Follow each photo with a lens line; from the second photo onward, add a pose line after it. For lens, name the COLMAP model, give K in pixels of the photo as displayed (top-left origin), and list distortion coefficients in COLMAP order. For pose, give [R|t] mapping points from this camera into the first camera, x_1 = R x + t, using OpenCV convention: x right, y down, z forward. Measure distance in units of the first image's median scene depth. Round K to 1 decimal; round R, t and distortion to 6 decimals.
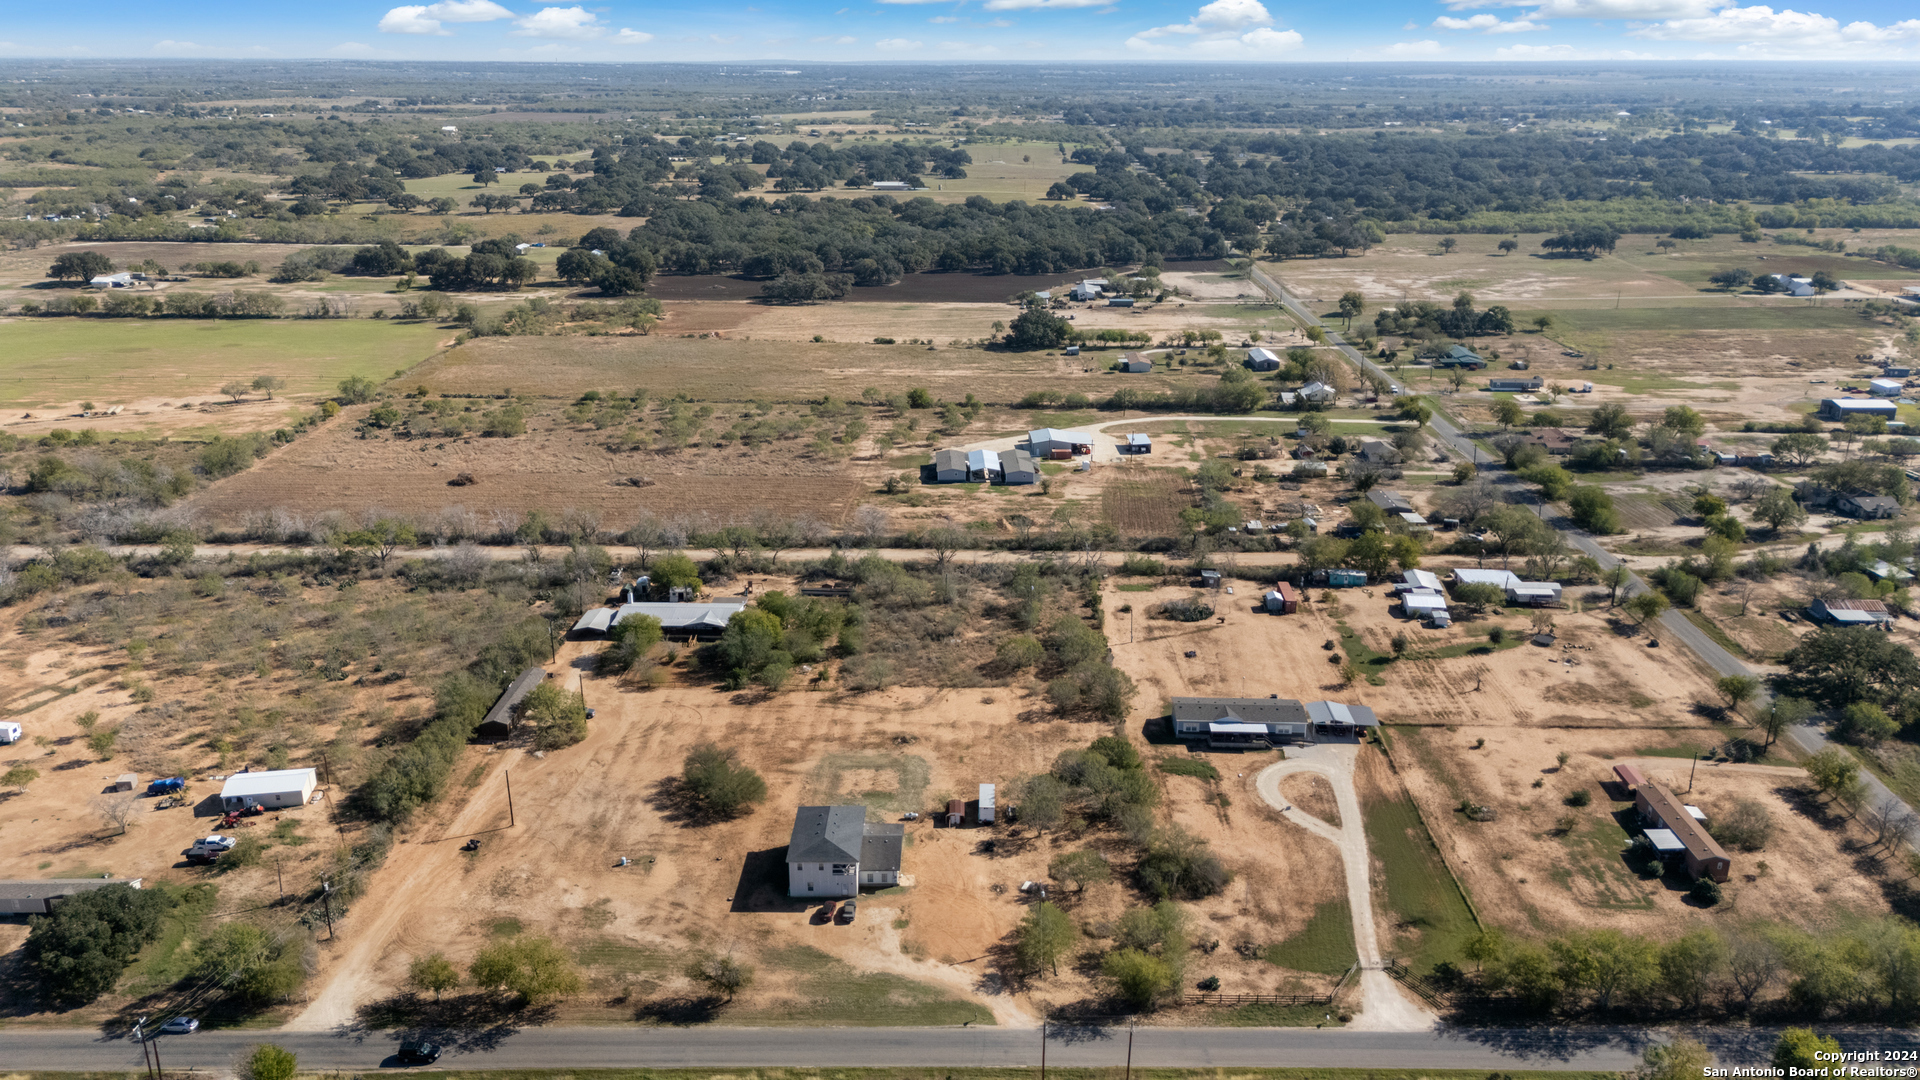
lens RADIAL K [[1406.8, 0, 967.4], [0, 1406.8, 527.1], [0, 0, 1]] dist [0.077569, -0.076660]
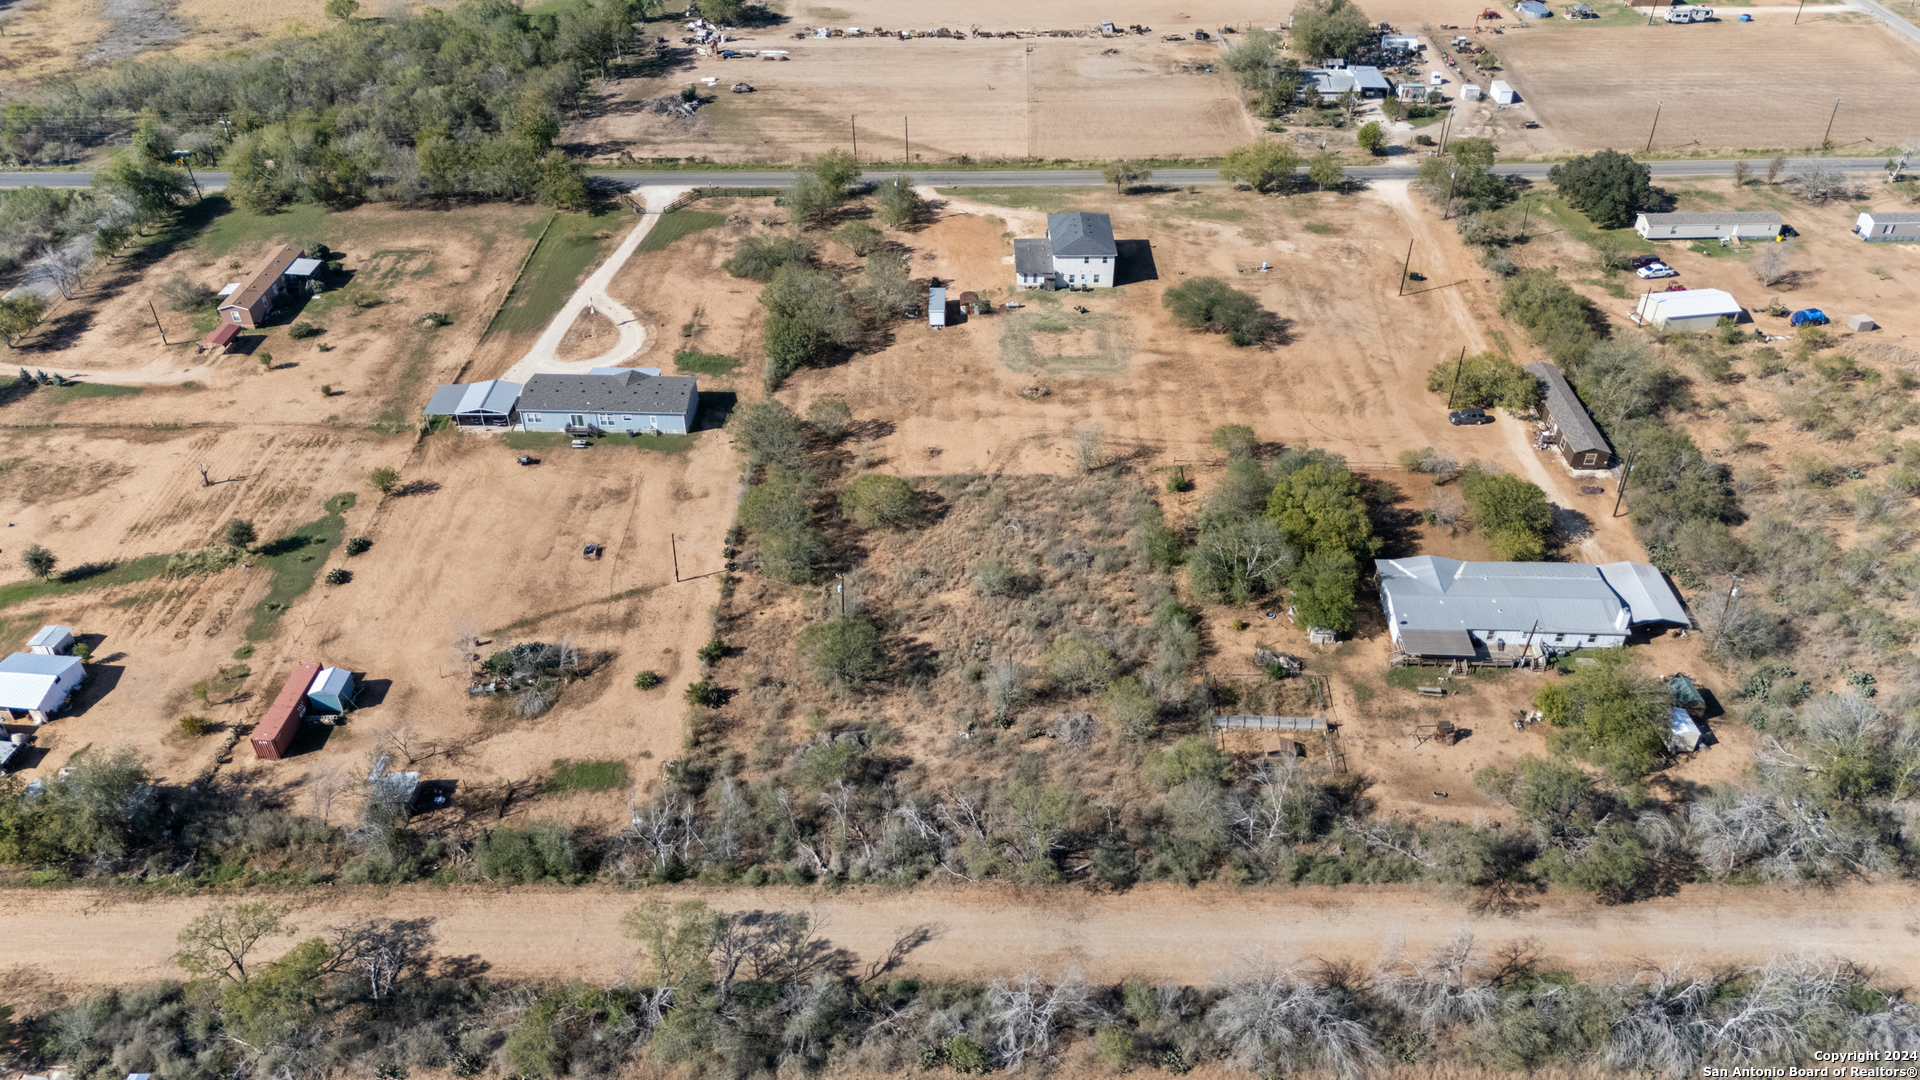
lens RADIAL K [[1406.8, 0, 963.4], [0, 1406.8, 543.0], [0, 0, 1]] dist [0.077569, -0.076660]
pose [[-0.999872, 0.006382, -0.014660, 0.010418], [-0.008451, 0.567419, 0.823386, -0.486640], [0.013573, 0.823404, -0.567293, 1.586742]]
